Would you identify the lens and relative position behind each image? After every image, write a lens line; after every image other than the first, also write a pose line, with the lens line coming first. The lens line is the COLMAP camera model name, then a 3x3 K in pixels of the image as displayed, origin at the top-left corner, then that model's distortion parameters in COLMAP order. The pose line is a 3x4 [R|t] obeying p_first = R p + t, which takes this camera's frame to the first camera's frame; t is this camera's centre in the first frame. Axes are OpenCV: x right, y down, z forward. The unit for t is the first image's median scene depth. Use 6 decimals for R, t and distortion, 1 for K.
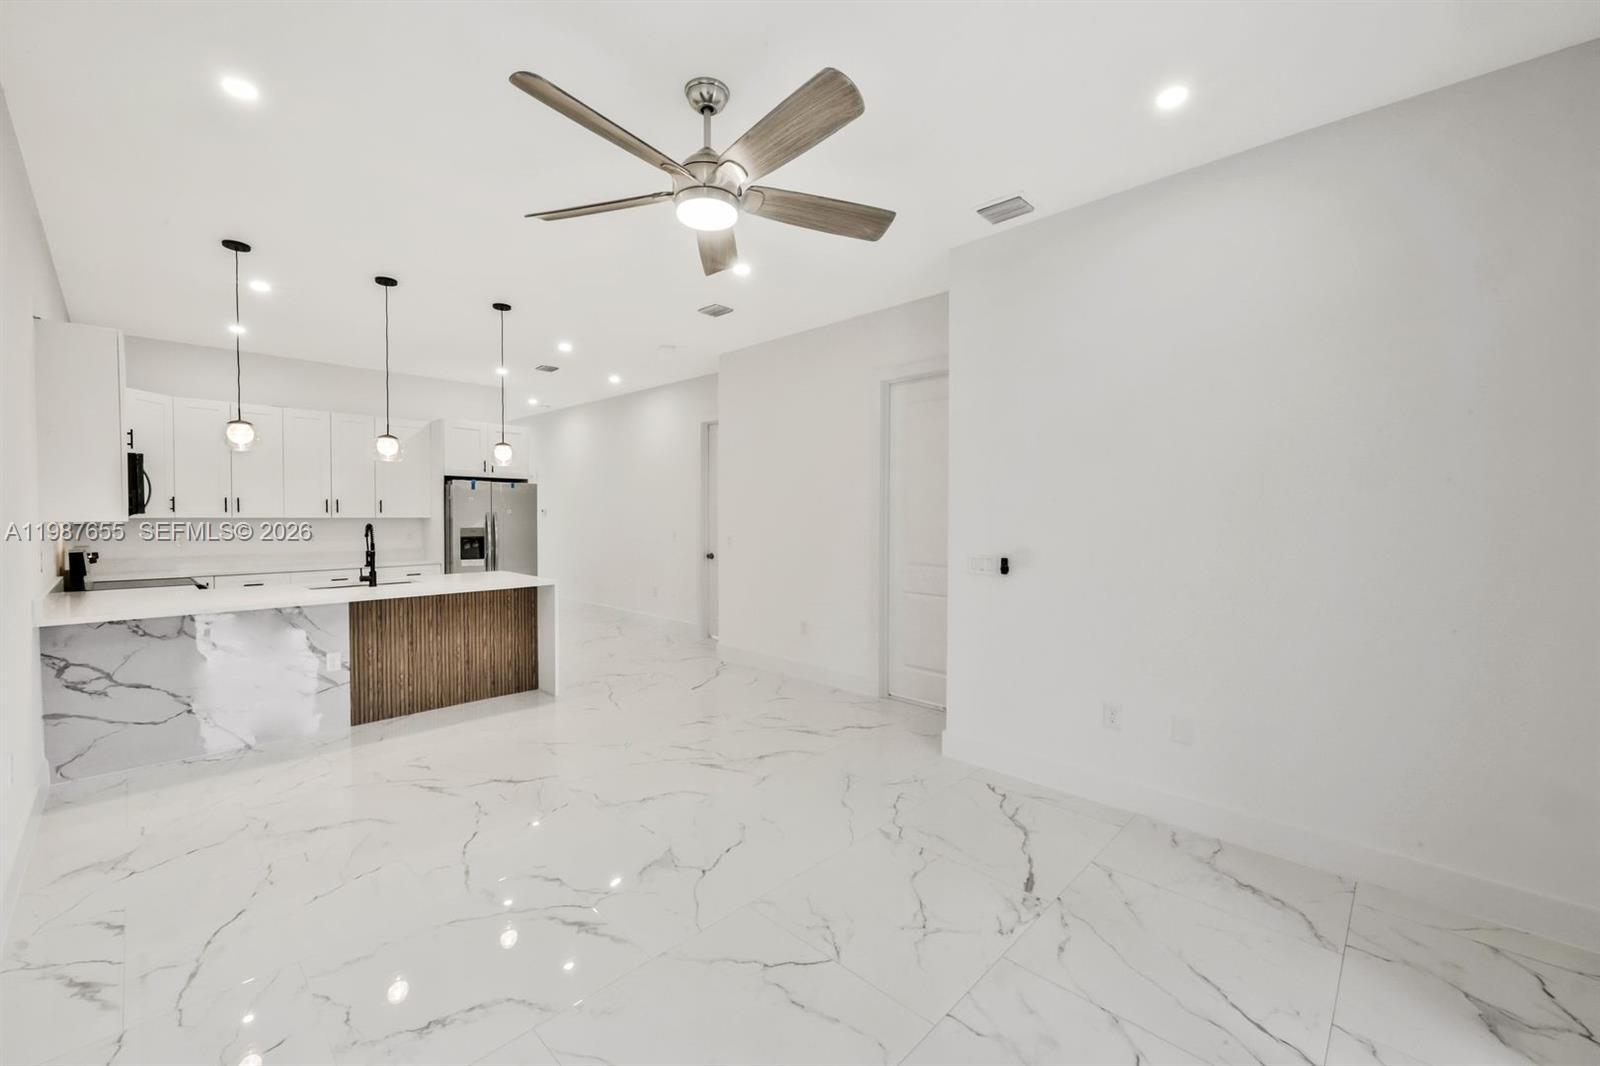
lens RADIAL K [[648.4, 0, 800.0], [0, 648.4, 533.0], [0, 0, 1]] dist [0.000365, 0.000133]
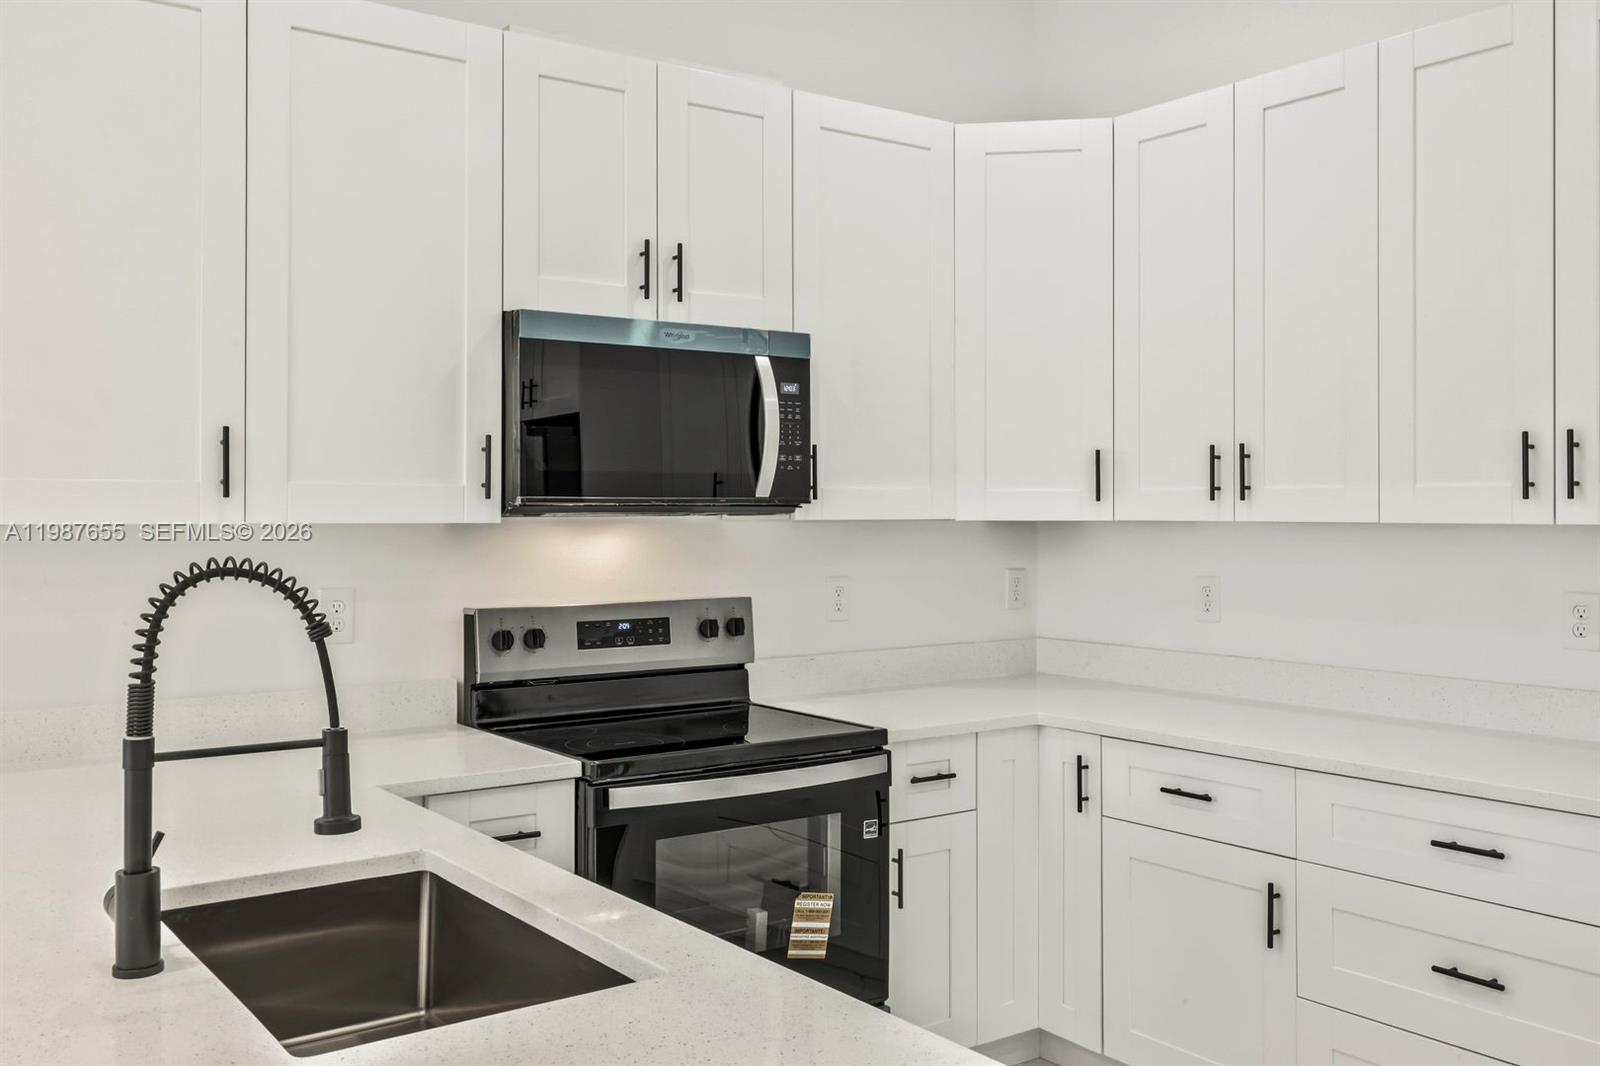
lens RADIAL K [[1426.8, 0, 794.1], [0, 1426.8, 505.8], [0, 0, 1]] dist [0.005977, 0.006352]
pose [[-0.176351, -0.005570, -0.984312, -0.292618], [-0.030305, 0.999541, -0.000227, -0.025831], [0.983861, 0.029790, -0.176438, 0.987799]]
